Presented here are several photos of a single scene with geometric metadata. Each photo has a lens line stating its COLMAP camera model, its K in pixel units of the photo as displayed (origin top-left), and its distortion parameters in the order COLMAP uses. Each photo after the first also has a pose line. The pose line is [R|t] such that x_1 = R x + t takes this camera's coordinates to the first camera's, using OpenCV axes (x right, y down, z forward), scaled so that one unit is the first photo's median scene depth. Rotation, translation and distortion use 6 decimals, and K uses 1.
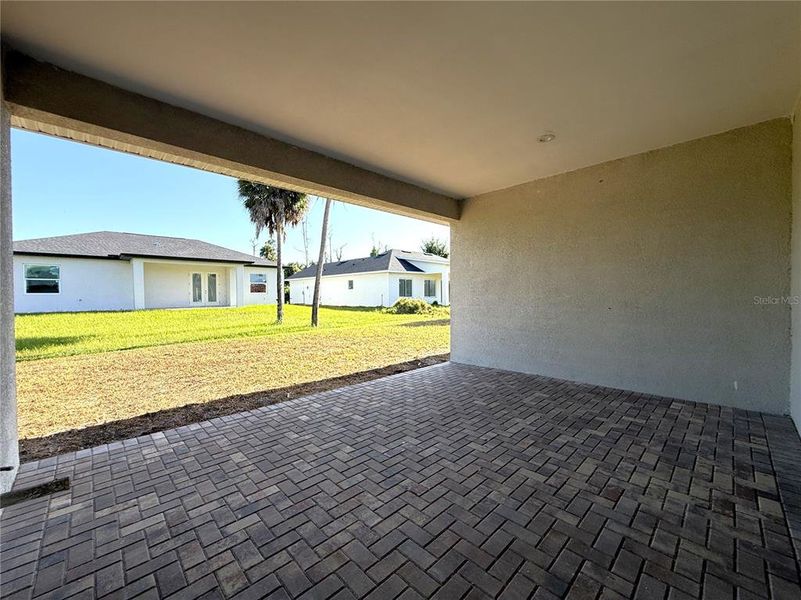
lens RADIAL K [[320.5, 0, 398.6], [0, 320.5, 297.3], [0, 0, 1]] dist [-0.001189, 0.000904]
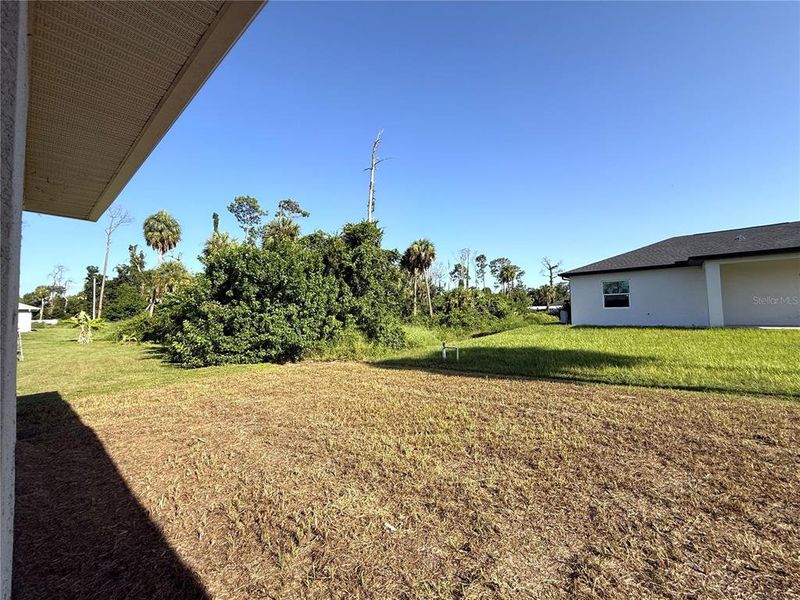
lens RADIAL K [[320.1, 0, 400.0], [0, 320.1, 301.2], [0, 0, 1]] dist [-0.001189, 0.000904]
pose [[0.100023, -0.032766, -0.994445, -0.143070], [0.009273, 0.999445, -0.031998, -0.006245], [0.994942, -0.006021, 0.100272, 0.201470]]
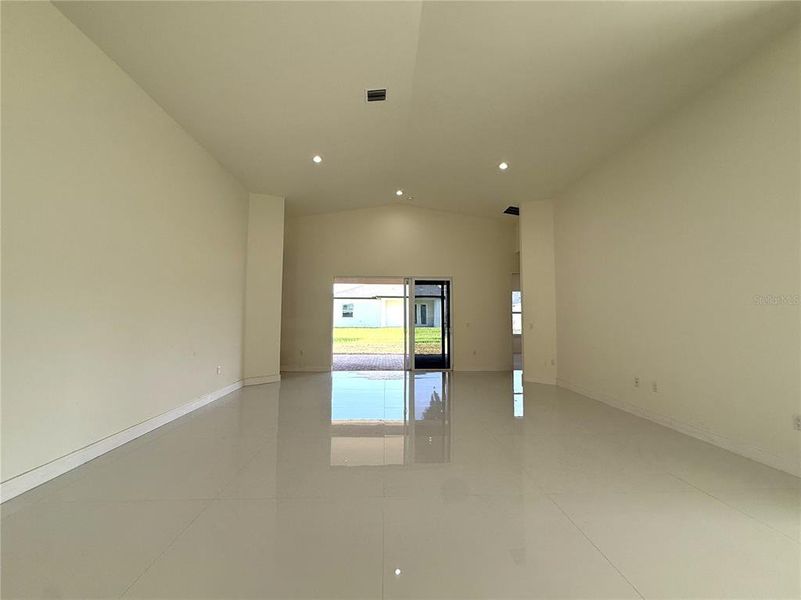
lens RADIAL K [[320.5, 0, 406.9], [0, 320.5, 296.9], [0, 0, 1]] dist [-0.001189, 0.000904]
pose [[0.799144, -0.035205, -0.600109, 0.399289], [-0.012788, 0.997062, -0.075520, 0.003950], [0.601004, 0.068026, 0.796346, -0.384428]]
